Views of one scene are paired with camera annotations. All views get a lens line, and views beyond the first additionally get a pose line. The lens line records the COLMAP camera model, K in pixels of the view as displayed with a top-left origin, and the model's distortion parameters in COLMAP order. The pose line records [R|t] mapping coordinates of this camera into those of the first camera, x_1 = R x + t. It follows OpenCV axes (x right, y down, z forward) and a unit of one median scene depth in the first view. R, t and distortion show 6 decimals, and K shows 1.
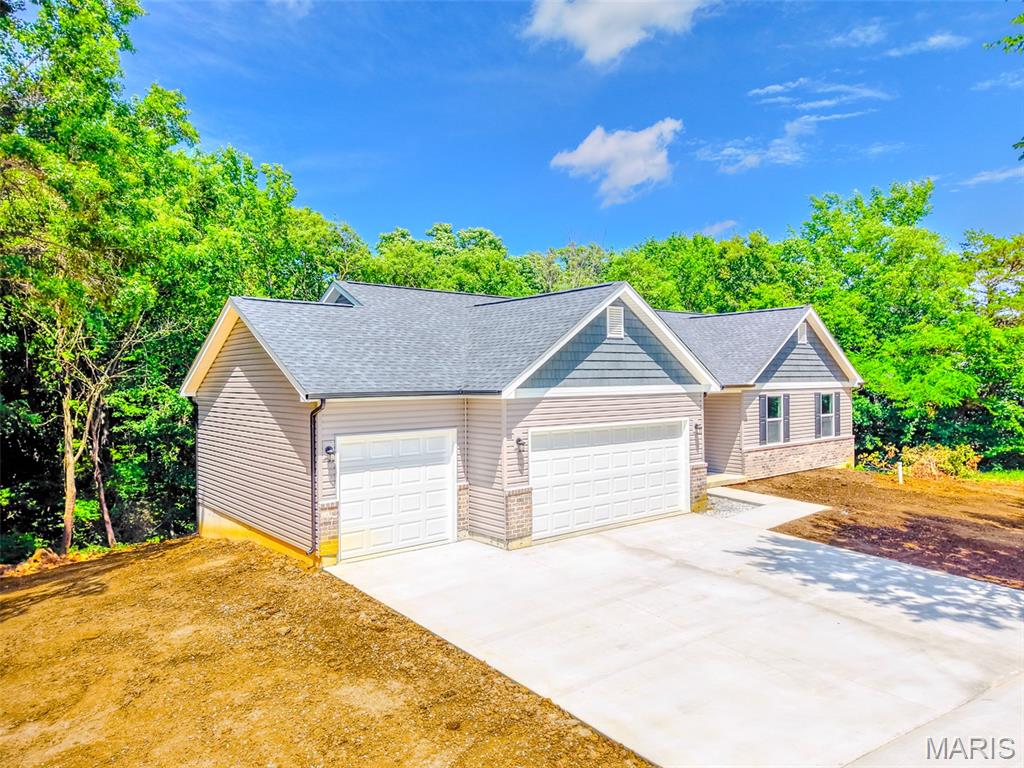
lens RADIAL K [[681.1, 0, 509.2], [0, 681.1, 377.5], [0, 0, 1]] dist [0.023536, -0.016783]
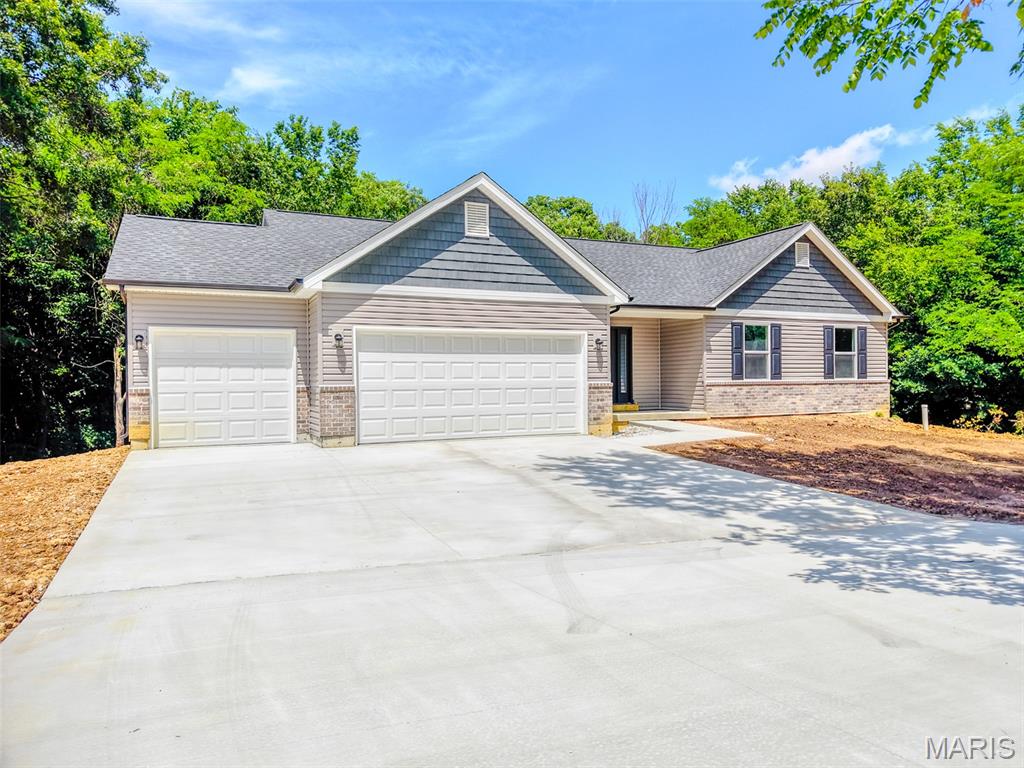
lens RADIAL K [[681.1, 0, 510.4], [0, 681.1, 394.8], [0, 0, 1]] dist [0.023536, -0.016783]
pose [[0.967890, 0.001380, -0.251371, 0.393440], [0.004102, 0.999765, 0.021284, 0.124325], [0.251341, -0.021631, 0.967657, 0.098678]]
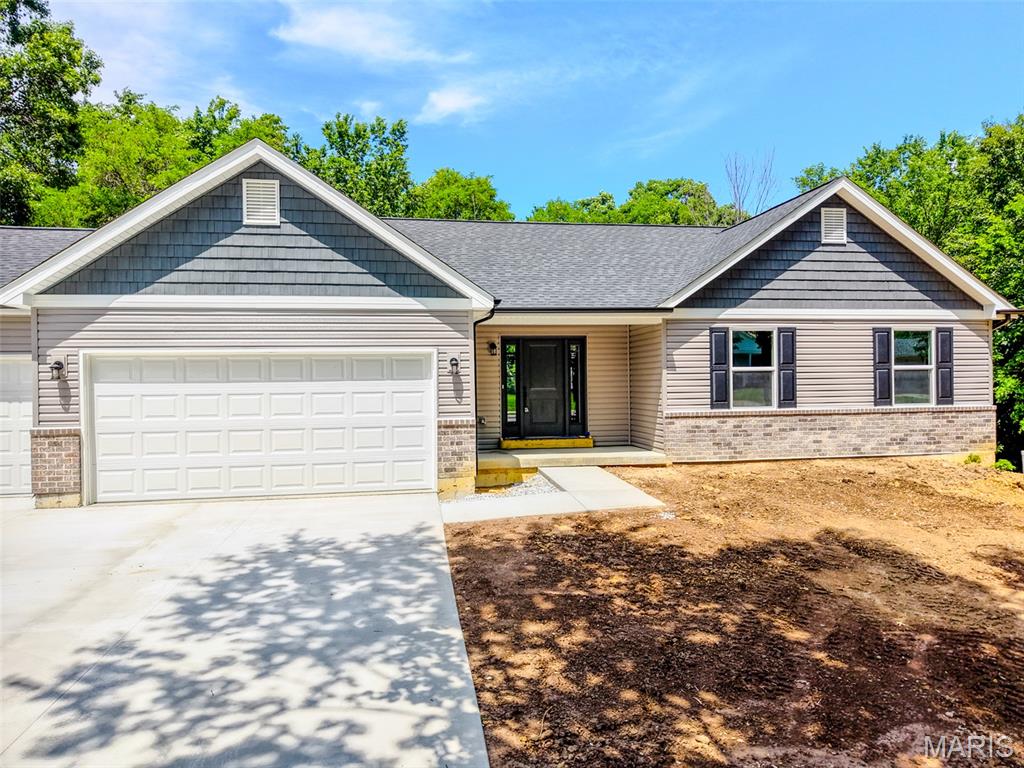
lens RADIAL K [[681.1, 0, 513.6], [0, 681.1, 402.8], [0, 0, 1]] dist [0.023536, -0.016783]
pose [[0.870585, 0.006402, -0.491976, 0.651406], [0.008459, 0.999573, 0.027976, 0.094235], [0.491945, -0.028517, 0.870159, 0.471285]]
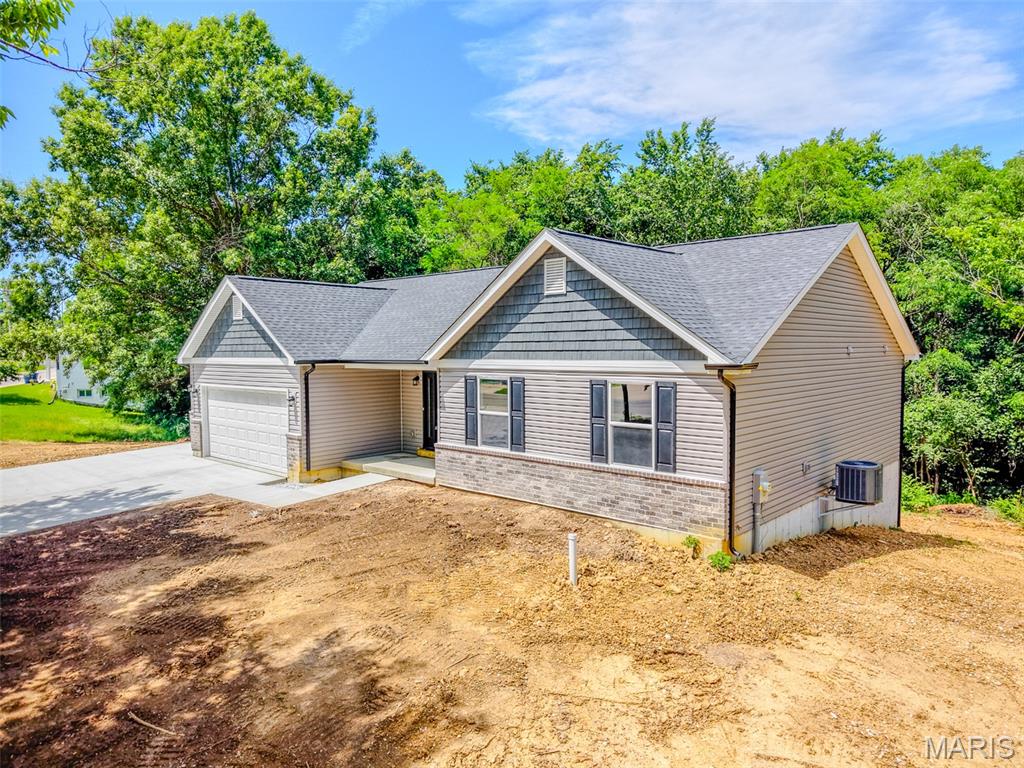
lens RADIAL K [[681.1, 0, 510.3], [0, 681.1, 385.8], [0, 0, 1]] dist [0.023536, -0.016783]
pose [[0.133280, 0.059313, -0.989302, 1.373887], [0.006718, 0.998131, 0.060748, -0.009243], [0.991056, -0.014743, 0.132632, 1.201764]]
